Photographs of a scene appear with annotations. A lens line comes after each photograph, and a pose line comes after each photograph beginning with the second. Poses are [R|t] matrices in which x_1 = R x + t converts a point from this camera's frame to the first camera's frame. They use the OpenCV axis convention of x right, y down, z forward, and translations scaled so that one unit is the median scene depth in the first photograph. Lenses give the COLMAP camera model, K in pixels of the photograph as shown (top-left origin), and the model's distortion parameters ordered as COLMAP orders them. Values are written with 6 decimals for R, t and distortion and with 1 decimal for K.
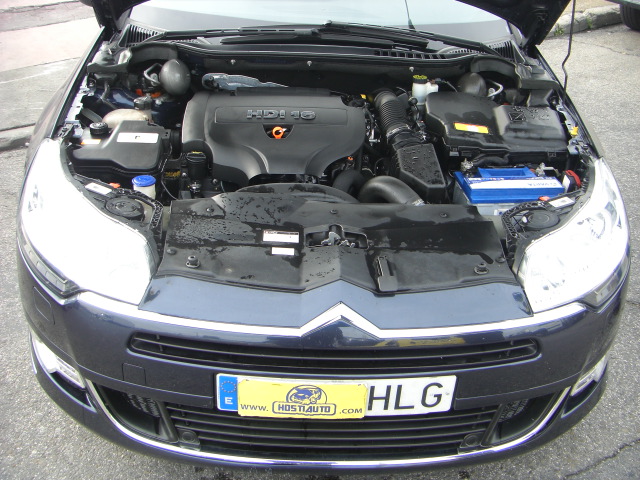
lens RADIAL K [[722.5, 0, 331.8], [0, 722.5, 194.5], [0, 0, 1]] dist [-0.185812, 0.121498]
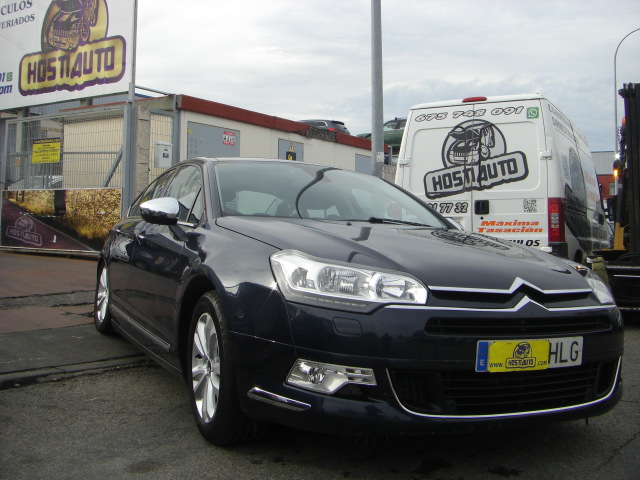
lens RADIAL K [[722.5, 0, 331.8], [0, 722.5, 194.5], [0, 0, 1]] dist [-0.185812, 0.121498]
pose [[0.911824, 0.014315, 0.410331, -1.085686], [0.192362, 0.868025, -0.457743, 0.613197], [-0.362730, 0.496314, 0.788733, -0.309595]]
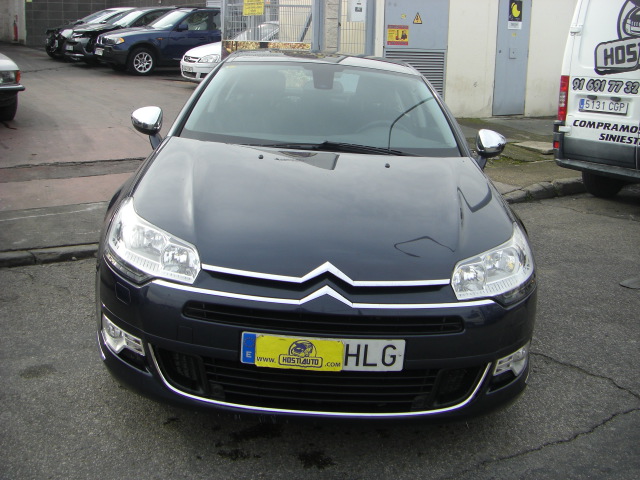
lens RADIAL K [[722.5, 0, 331.8], [0, 722.5, 194.5], [0, 0, 1]] dist [-0.185812, 0.121498]
pose [[0.999823, 0.018542, -0.003083, 0.022728], [-0.018681, 0.962082, -0.272118, 0.363080], [-0.002079, 0.272128, 0.962259, -0.489711]]
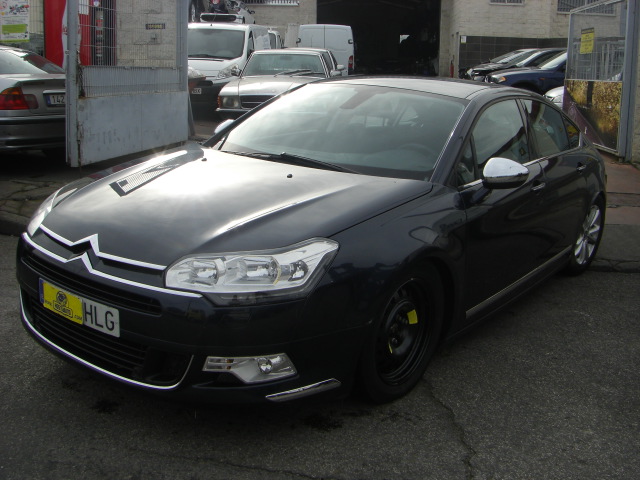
lens RADIAL K [[722.5, 0, 331.8], [0, 722.5, 194.5], [0, 0, 1]] dist [-0.185812, 0.121498]
pose [[0.789250, 0.112219, -0.603731, 1.515470], [-0.302782, 0.926455, -0.223617, 0.219120], [0.534235, 0.359289, 0.765183, -0.100365]]
